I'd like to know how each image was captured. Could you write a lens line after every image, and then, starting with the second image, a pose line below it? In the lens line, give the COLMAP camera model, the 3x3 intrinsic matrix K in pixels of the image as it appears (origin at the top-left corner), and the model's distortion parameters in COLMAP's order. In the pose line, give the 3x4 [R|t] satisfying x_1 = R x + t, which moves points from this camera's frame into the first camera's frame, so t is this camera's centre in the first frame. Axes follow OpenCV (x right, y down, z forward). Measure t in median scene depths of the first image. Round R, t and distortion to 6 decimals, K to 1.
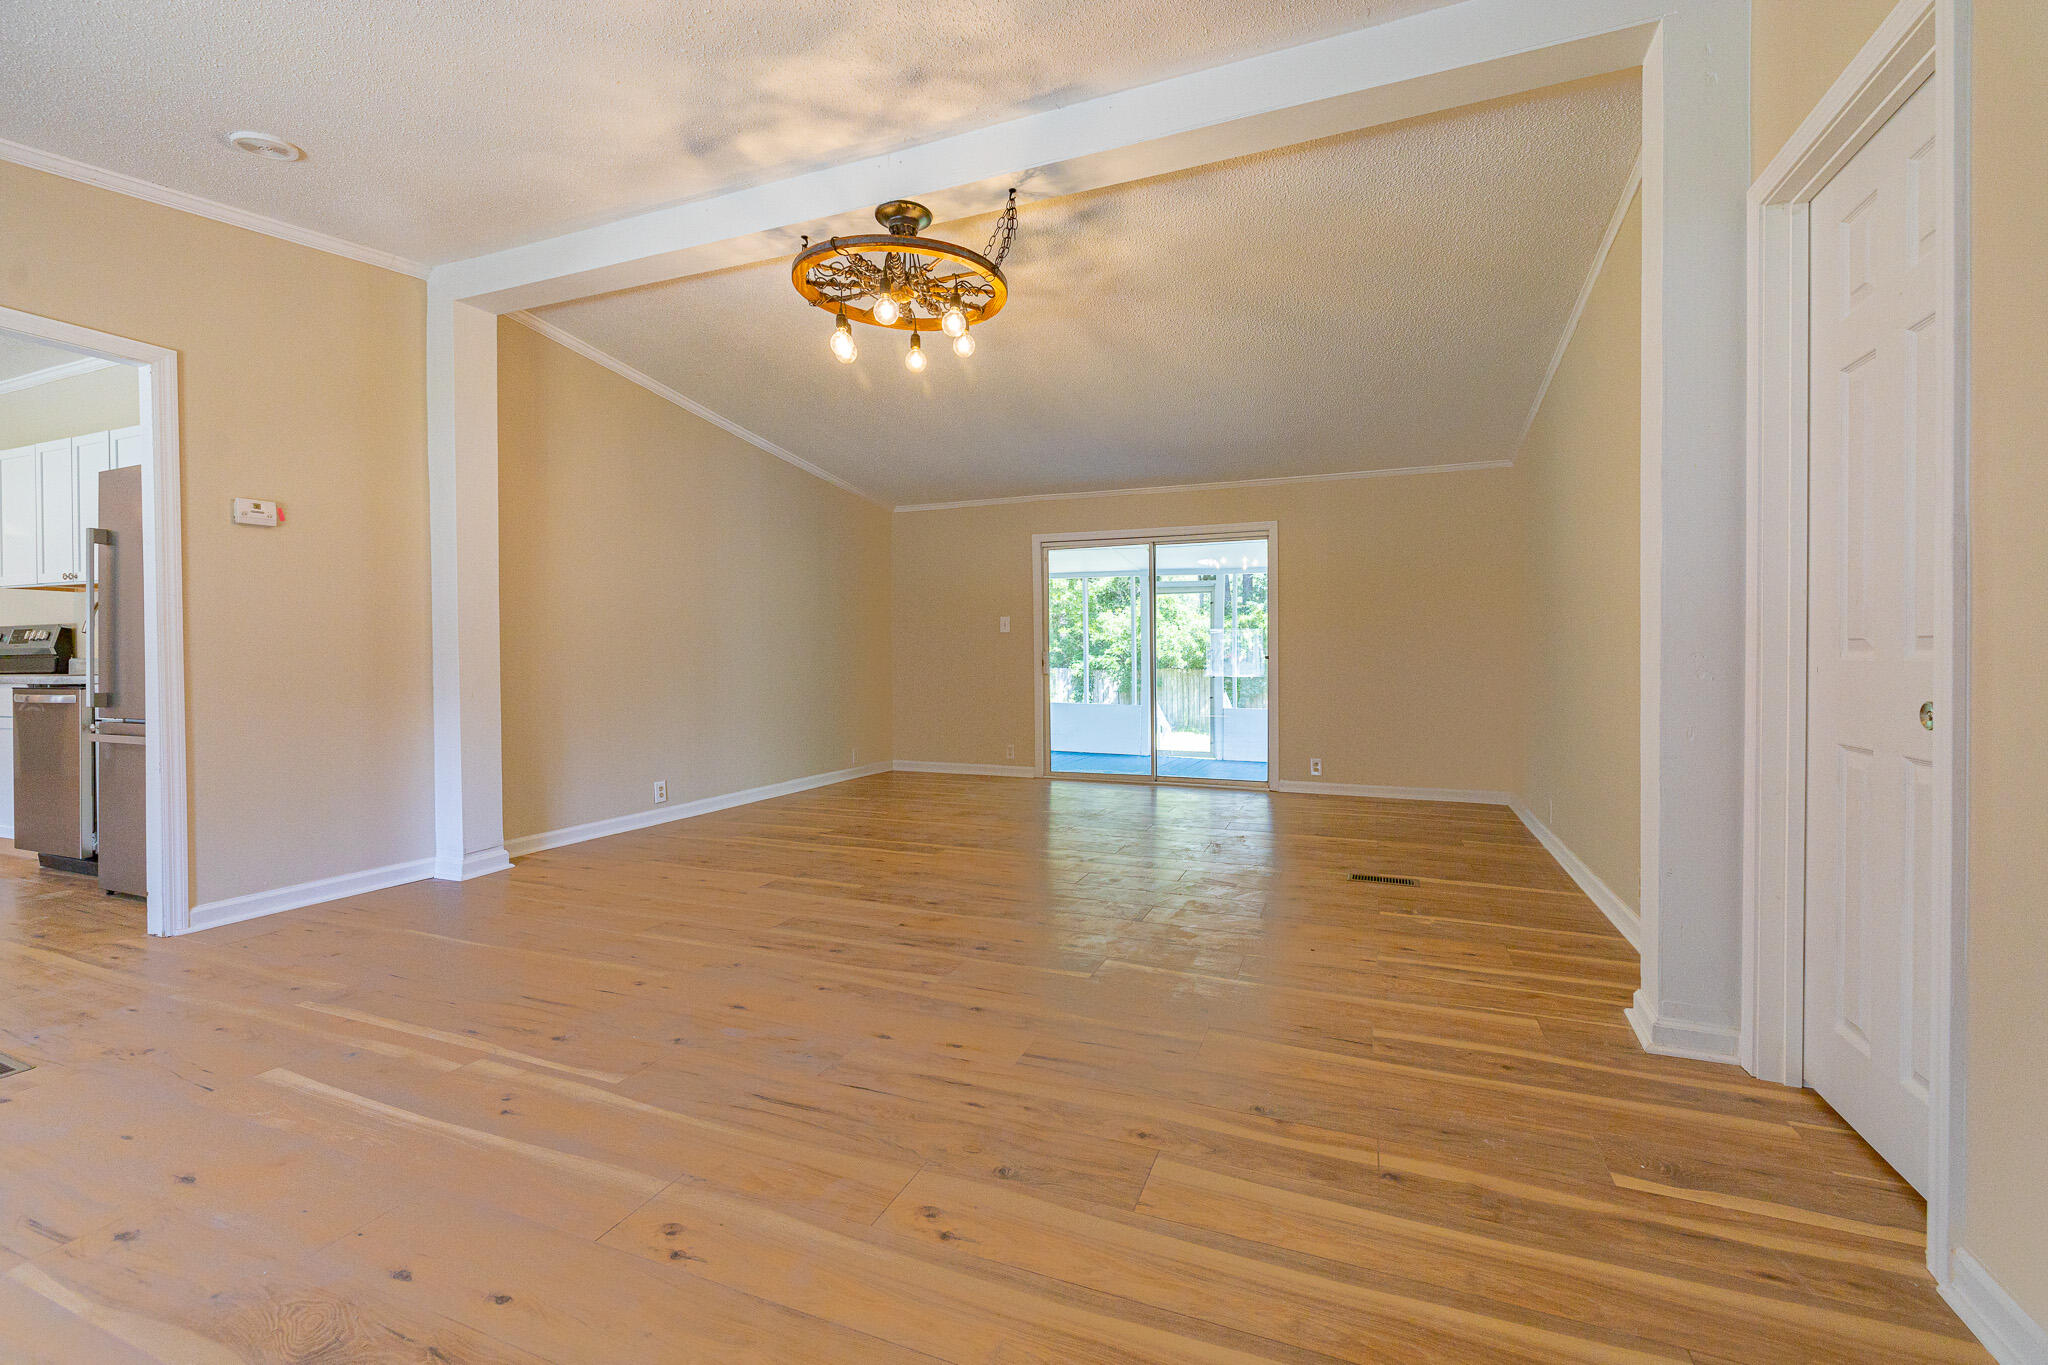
lens RADIAL K [[860.7, 0, 1022.1], [0, 860.7, 671.8], [0, 0, 1]] dist [0.001608, 0.000311]
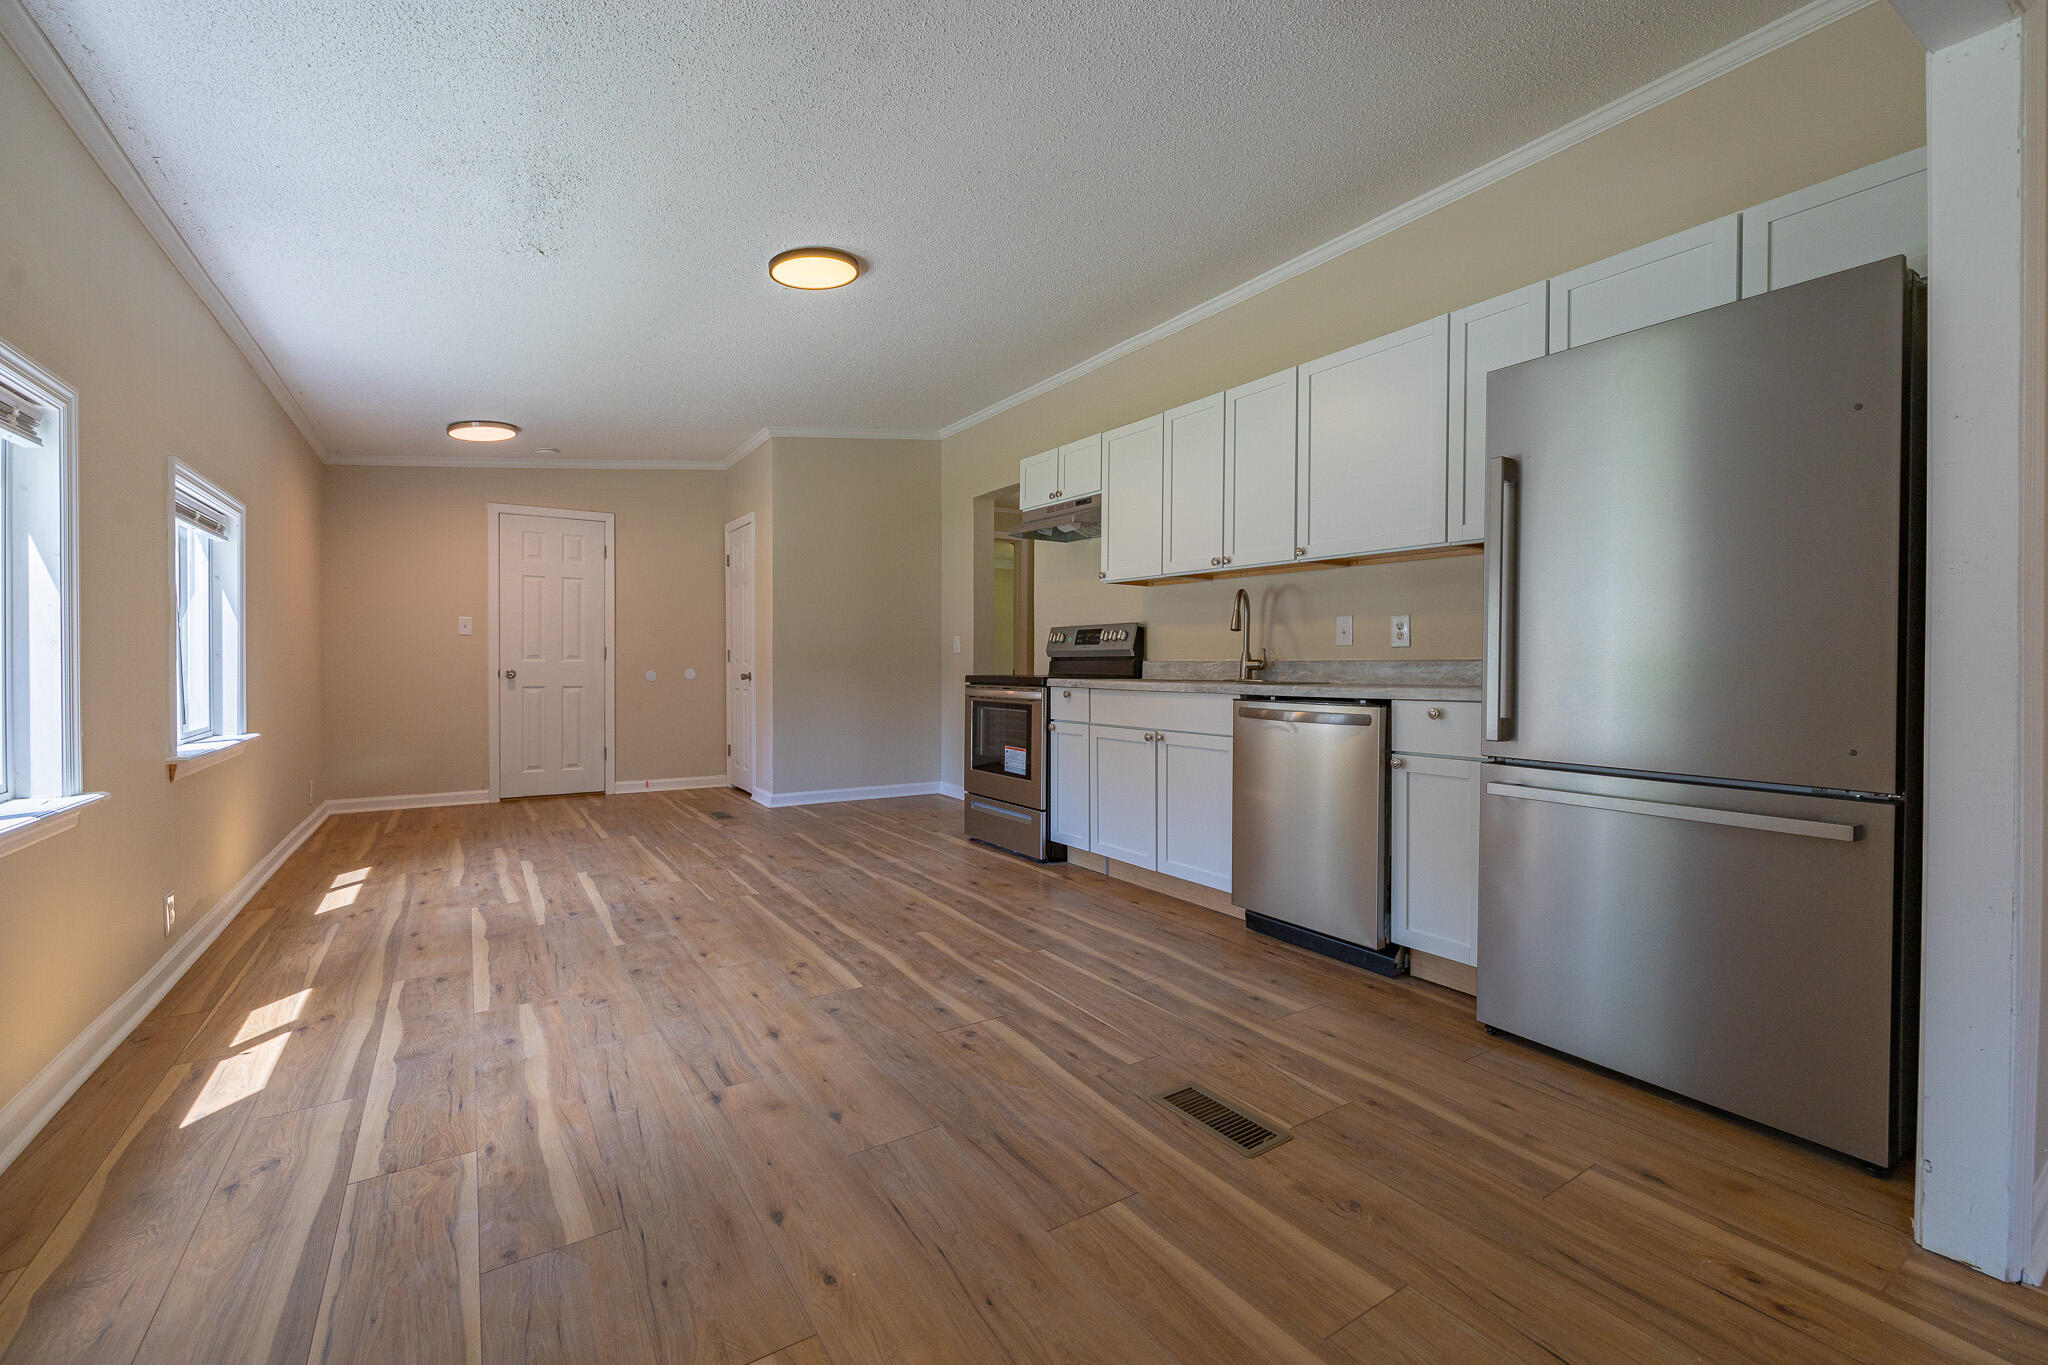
lens RADIAL K [[860.7, 0, 1022.1], [0, 860.7, 671.8], [0, 0, 1]] dist [0.001608, 0.000311]
pose [[0.820489, 0.012920, -0.571516, -1.109829], [-0.015405, 0.999881, 0.000487, -0.004407], [0.571454, 0.008404, 0.820591, 0.320804]]
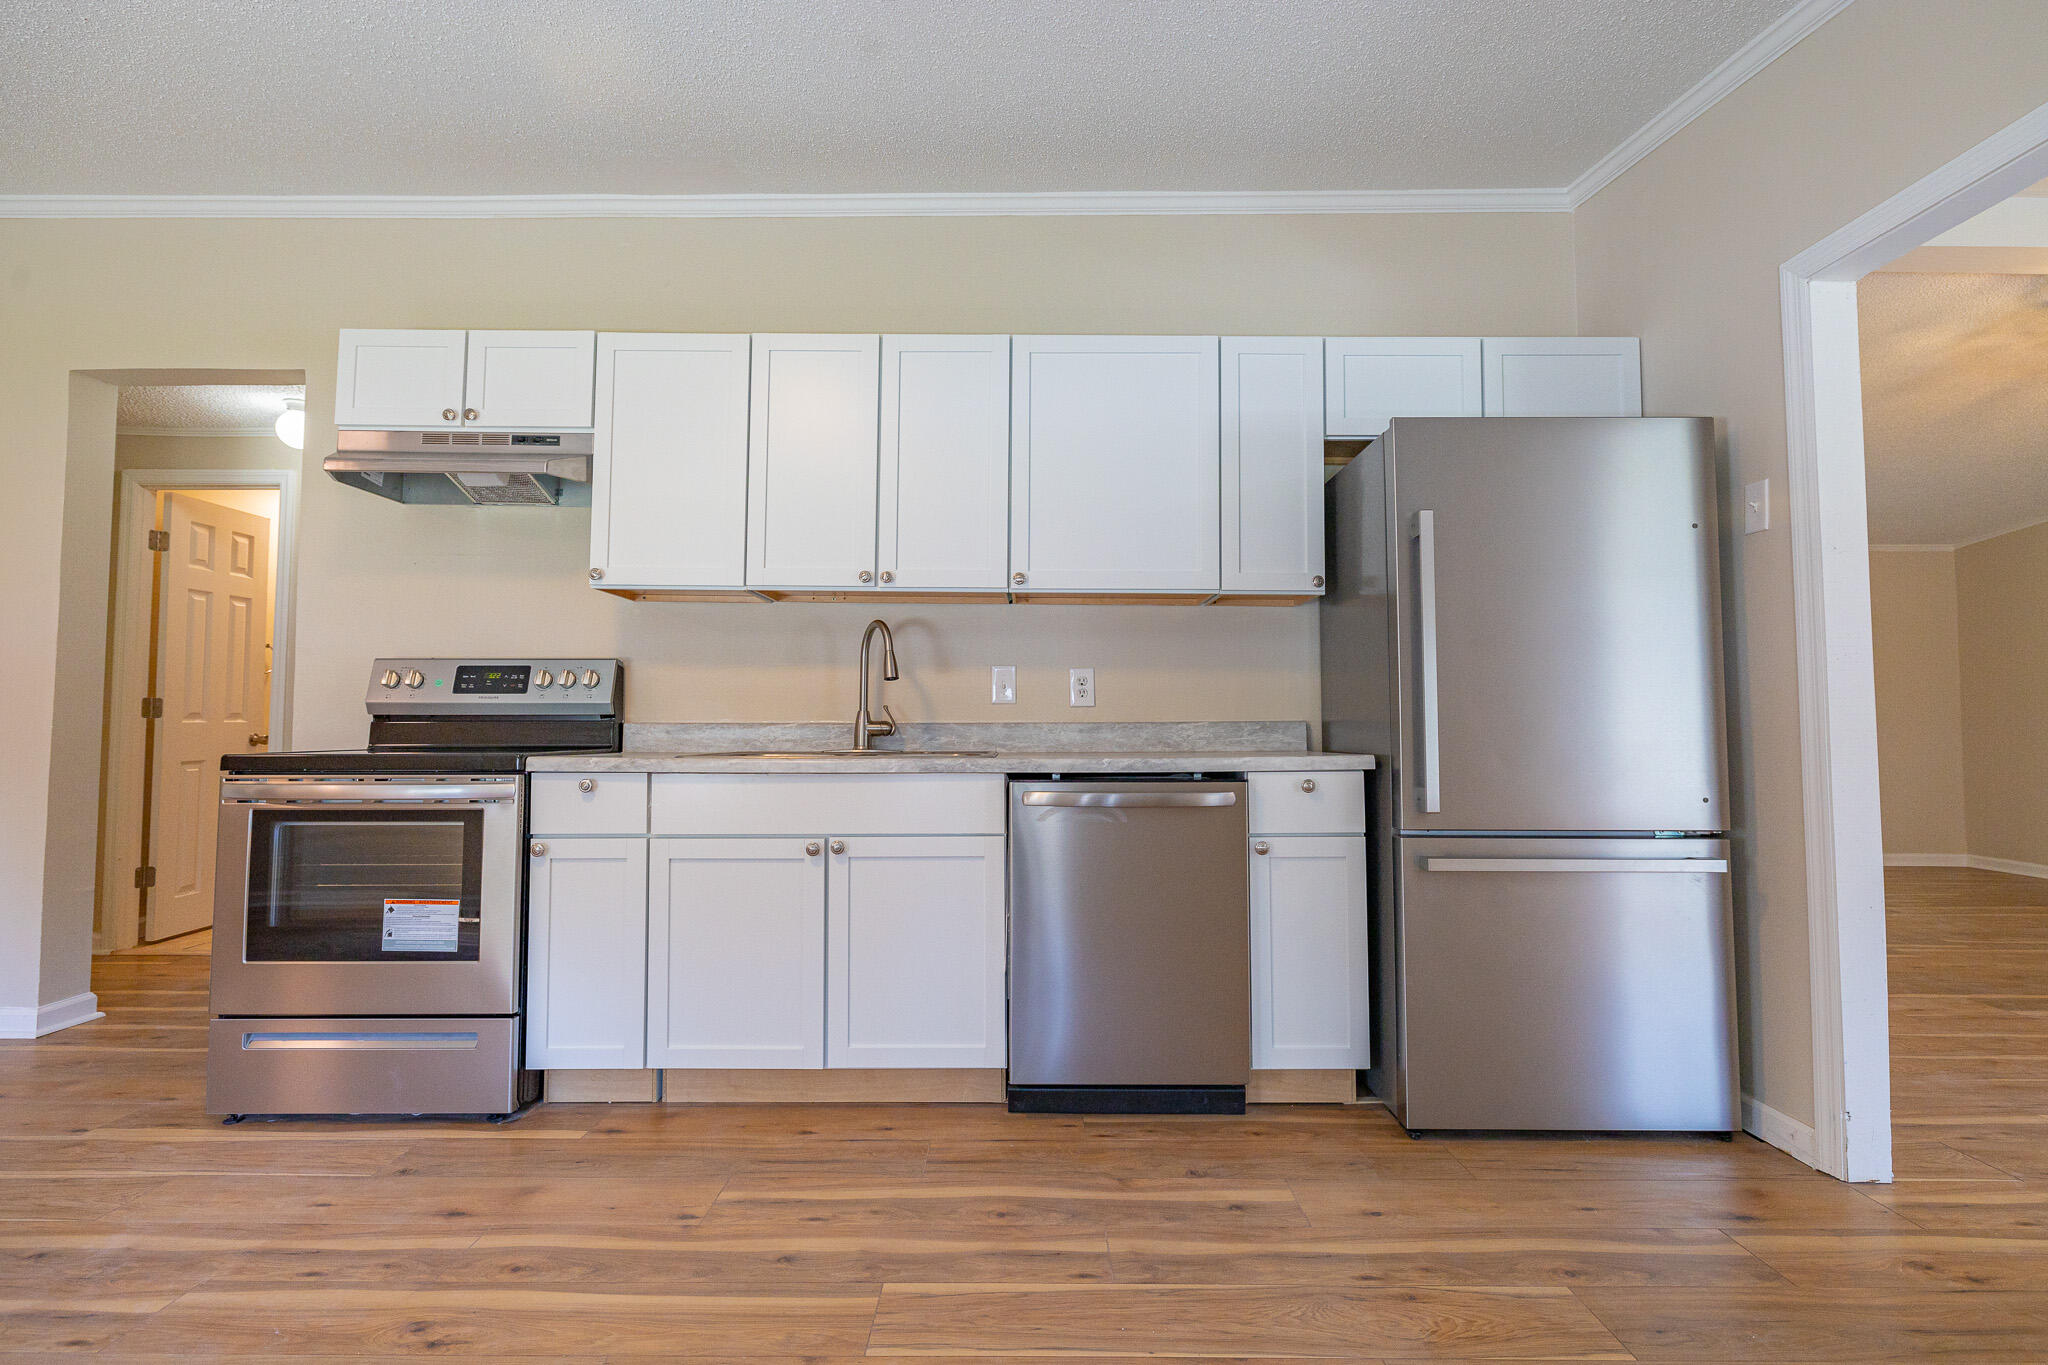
lens RADIAL K [[988.3, 0, 1026.7], [0, 988.3, 671.1], [0, 0, 1]] dist [-0.004596, 0.001264]
pose [[0.927300, 0.025129, 0.373476, -1.746518], [-0.000688, 0.997857, -0.065433, -0.011374], [-0.374319, 0.060419, 0.925329, 0.531548]]
